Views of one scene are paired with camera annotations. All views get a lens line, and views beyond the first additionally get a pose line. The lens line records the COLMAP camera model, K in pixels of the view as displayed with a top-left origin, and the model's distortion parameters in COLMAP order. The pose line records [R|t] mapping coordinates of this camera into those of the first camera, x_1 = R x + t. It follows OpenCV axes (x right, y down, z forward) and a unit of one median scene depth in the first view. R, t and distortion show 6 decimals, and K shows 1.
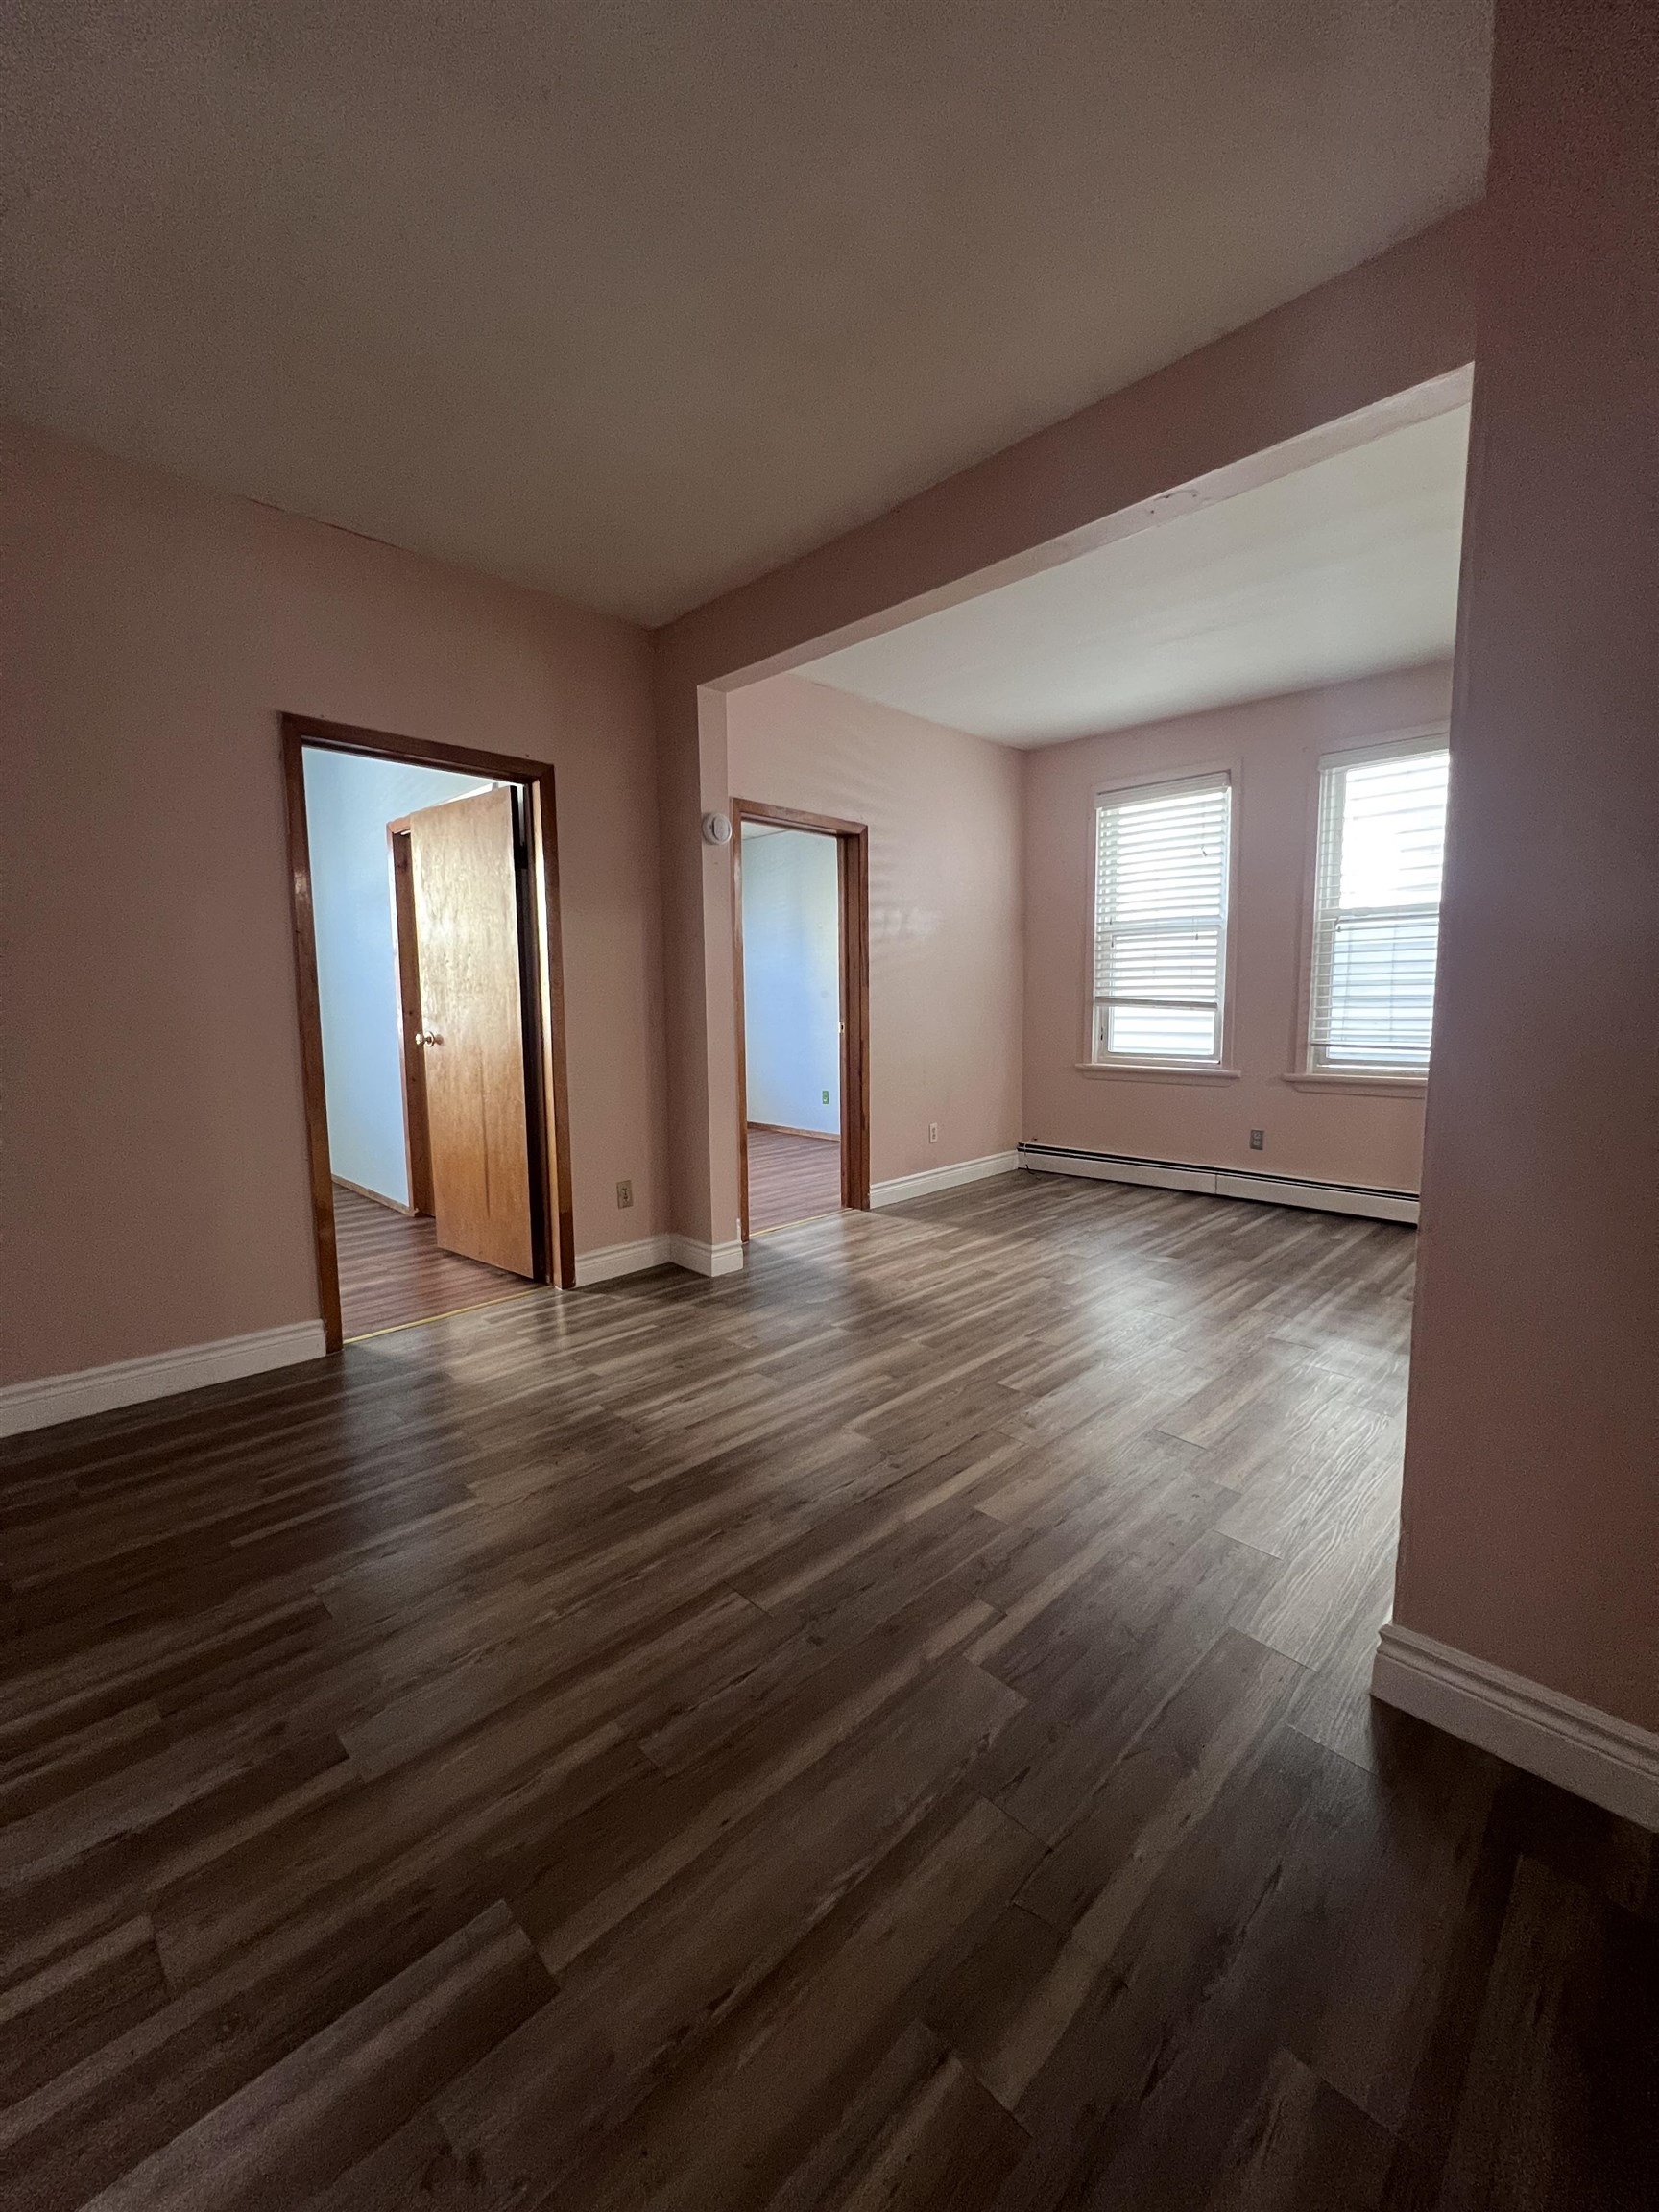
lens RADIAL K [[888.2, 0, 836.8], [0, 888.2, 1102.5], [0, 0, 1]] dist [-0.002317, 0.000642]
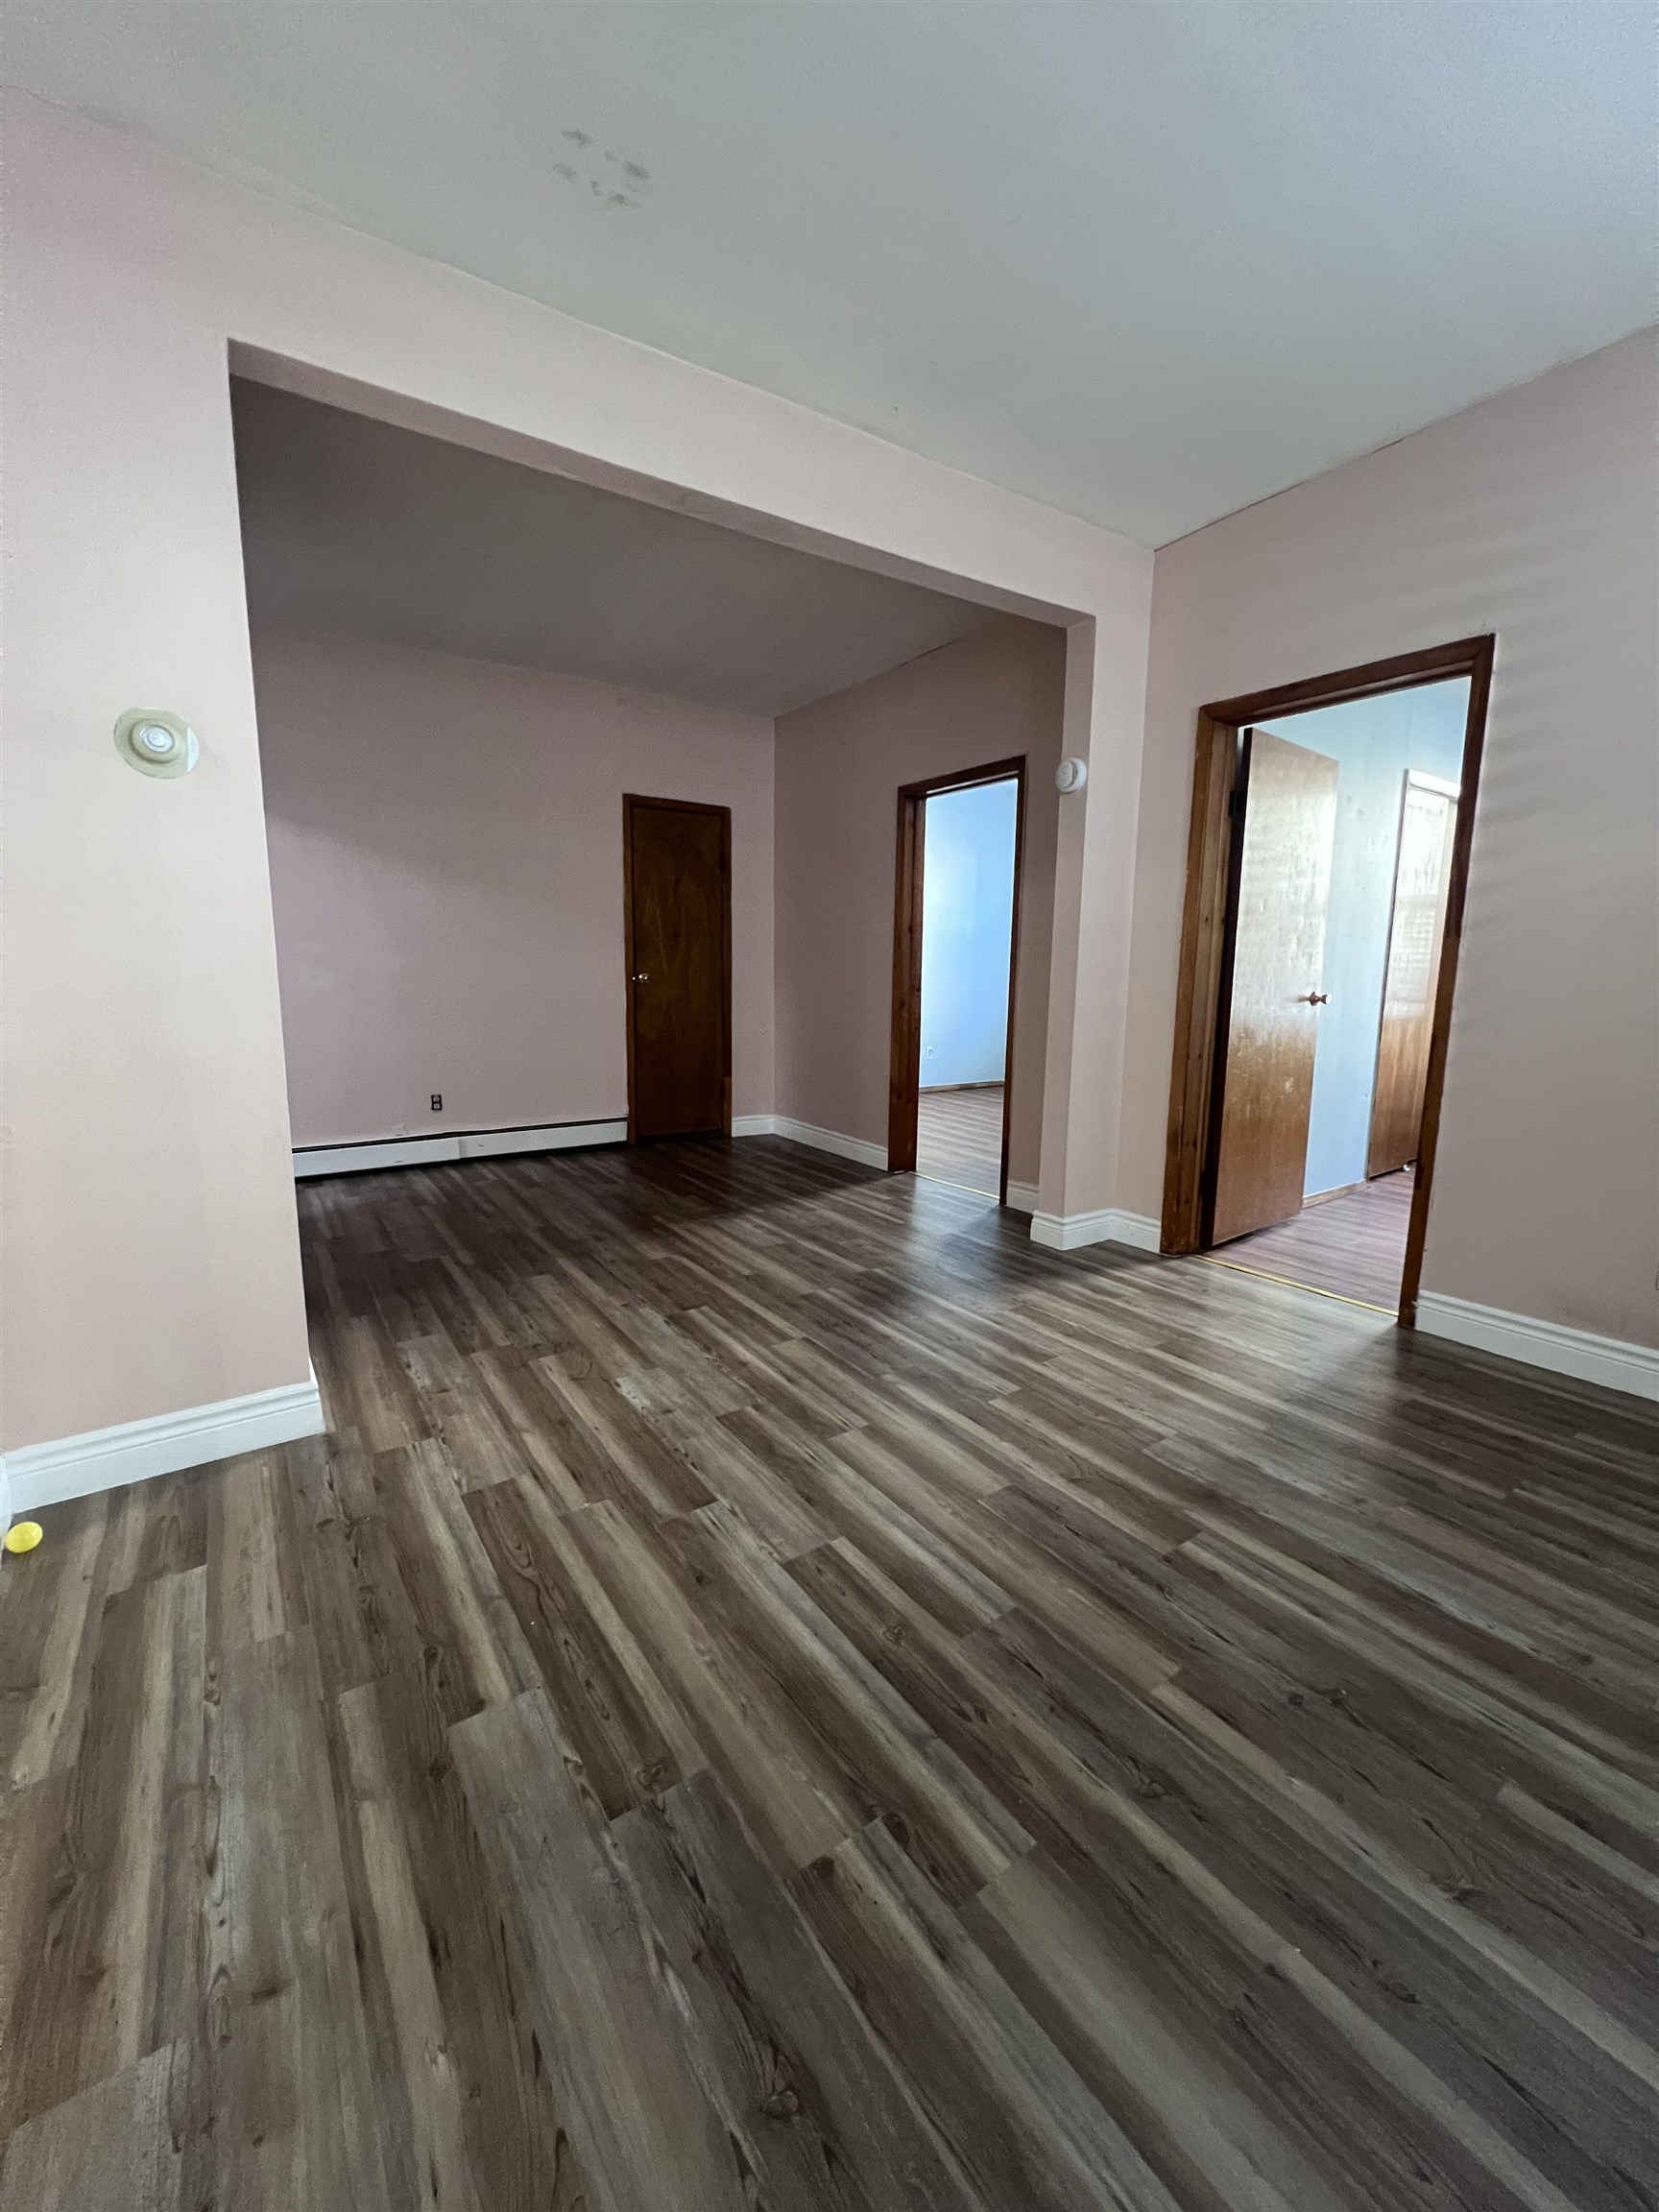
lens RADIAL K [[888.2, 0, 834.1], [0, 888.2, 1089.8], [0, 0, 1]] dist [-0.002317, 0.000642]
pose [[-0.188910, 0.143008, -0.971526, 0.801745], [-0.121192, 0.978381, 0.167582, -0.102250], [0.974487, 0.149399, -0.167494, 0.881448]]
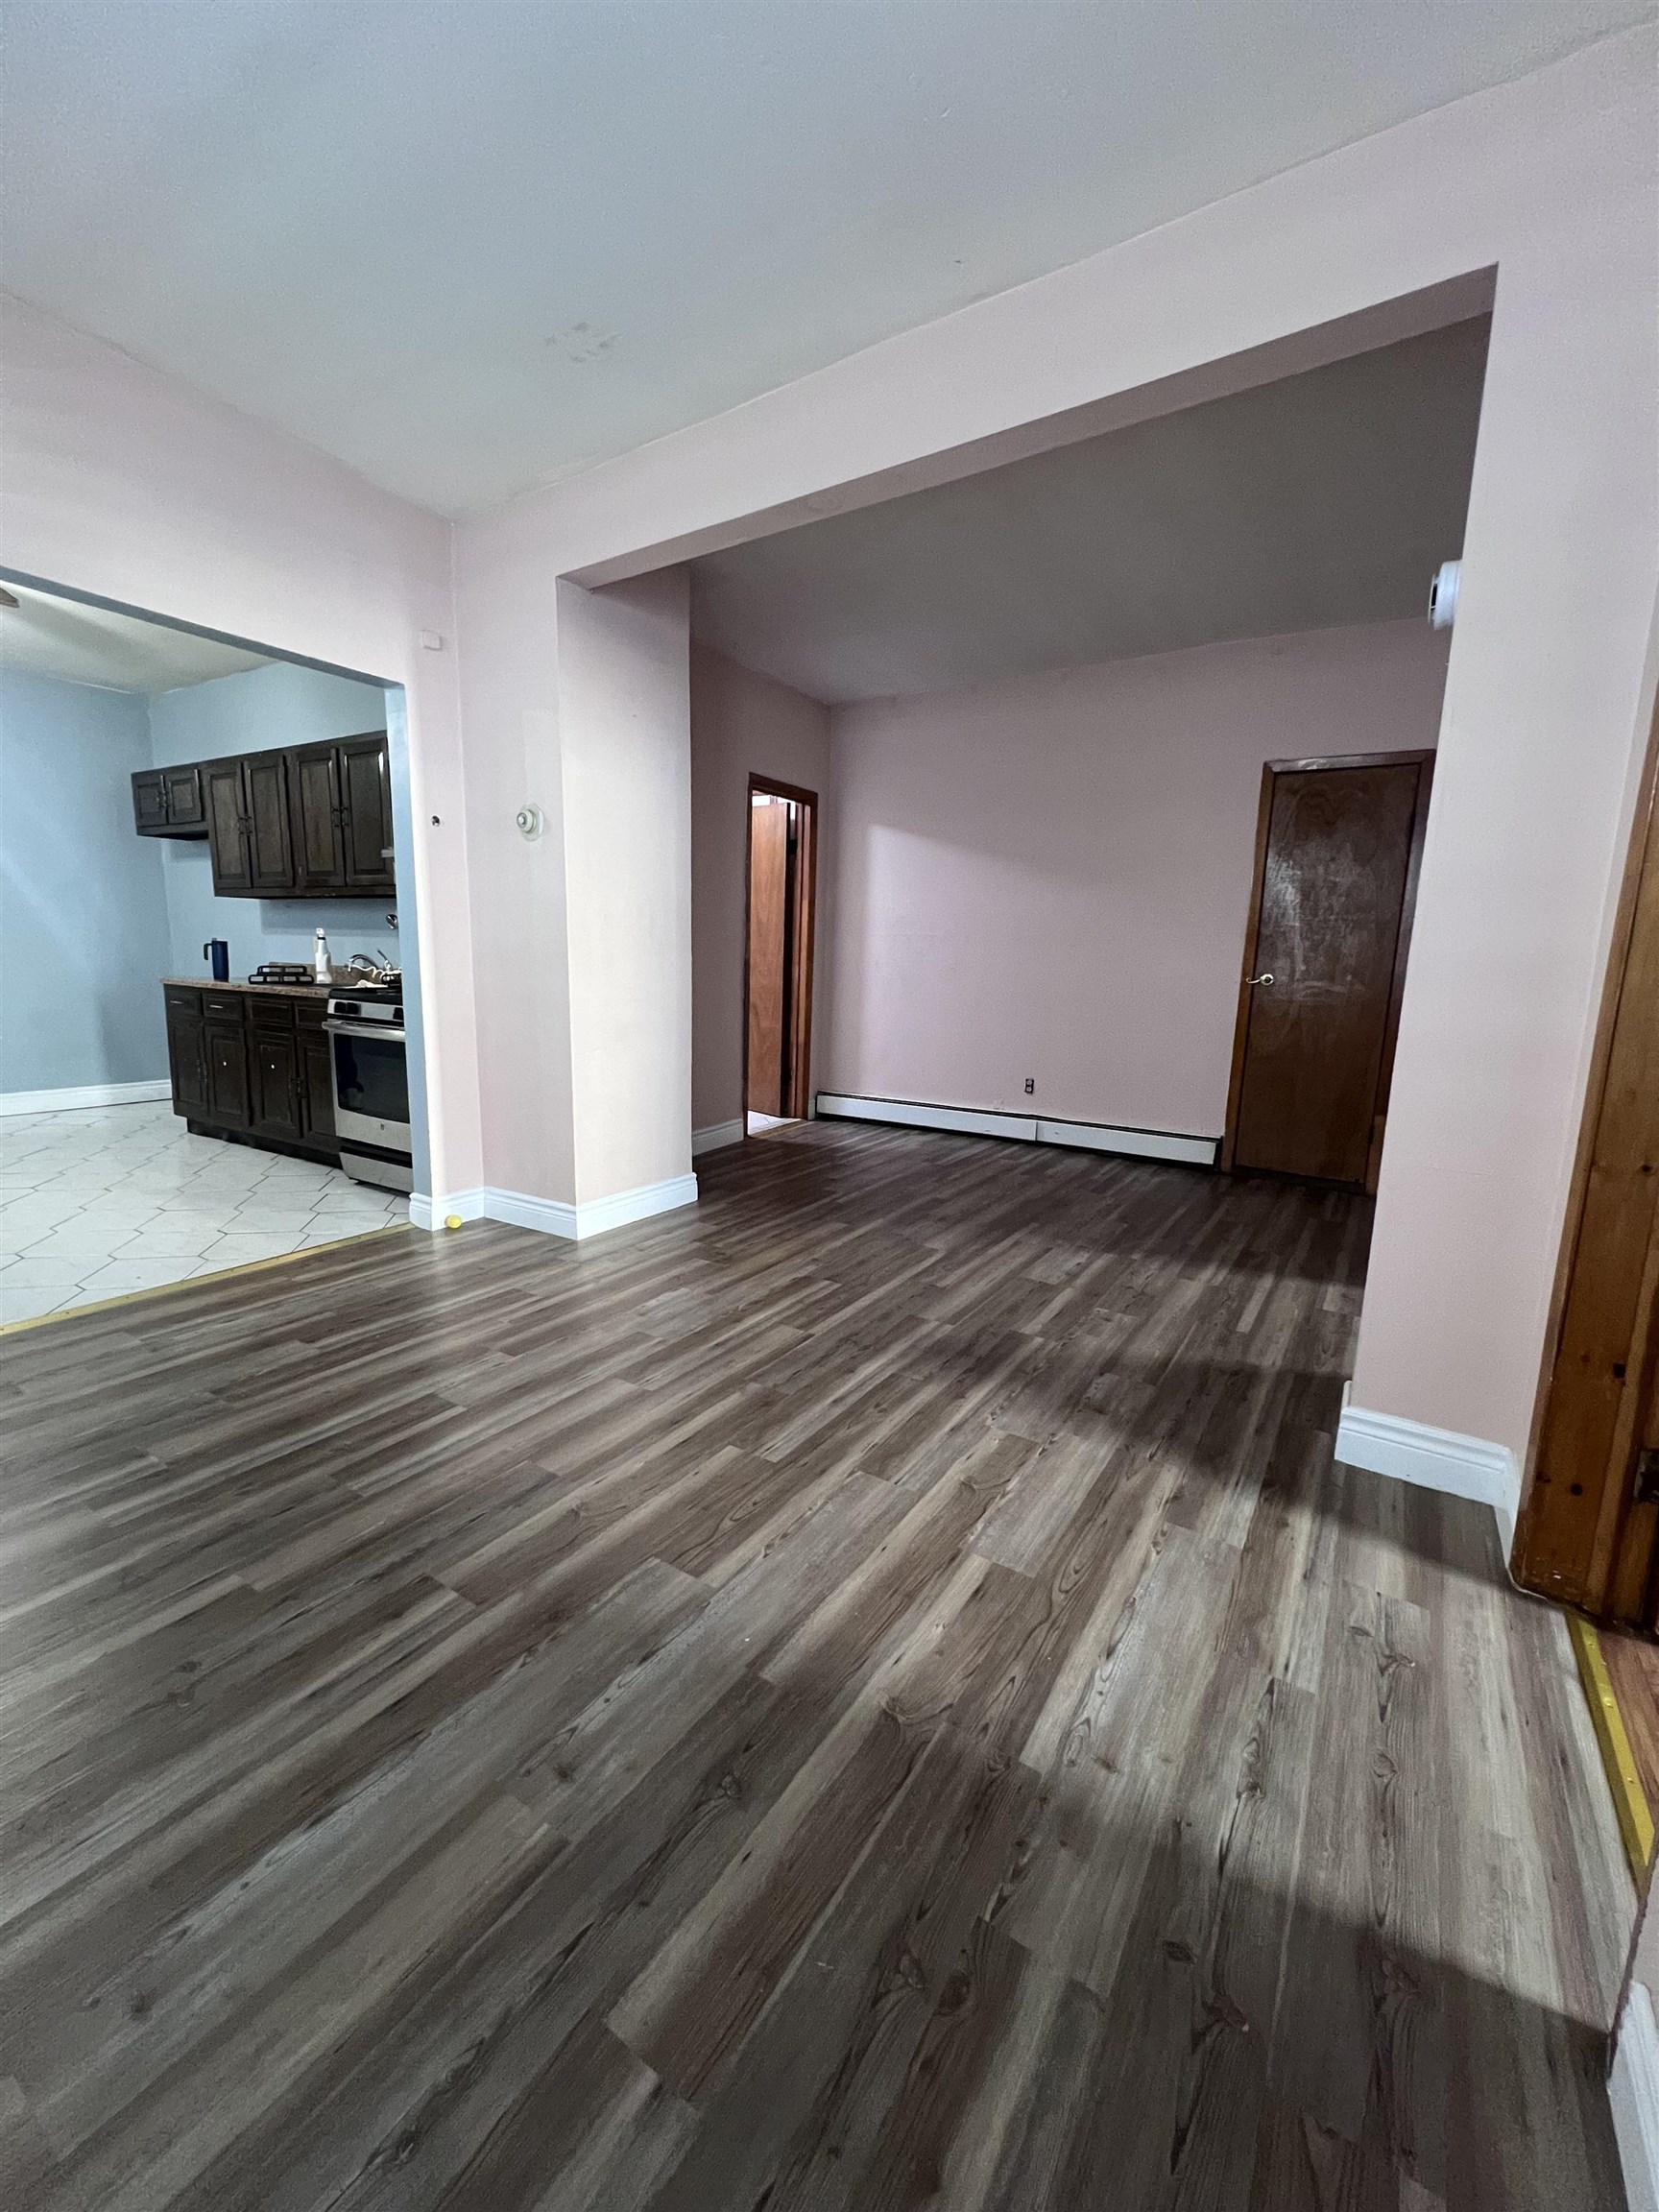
lens RADIAL K [[887.0, 0, 838.0], [0, 887.0, 1119.4], [0, 0, 1]] dist [-0.007272, 0.000497]
pose [[-0.978158, 0.019923, -0.206904, 0.280297], [-0.042463, 0.955251, 0.292734, -0.143293], [0.203478, 0.295126, -0.933540, 1.345102]]
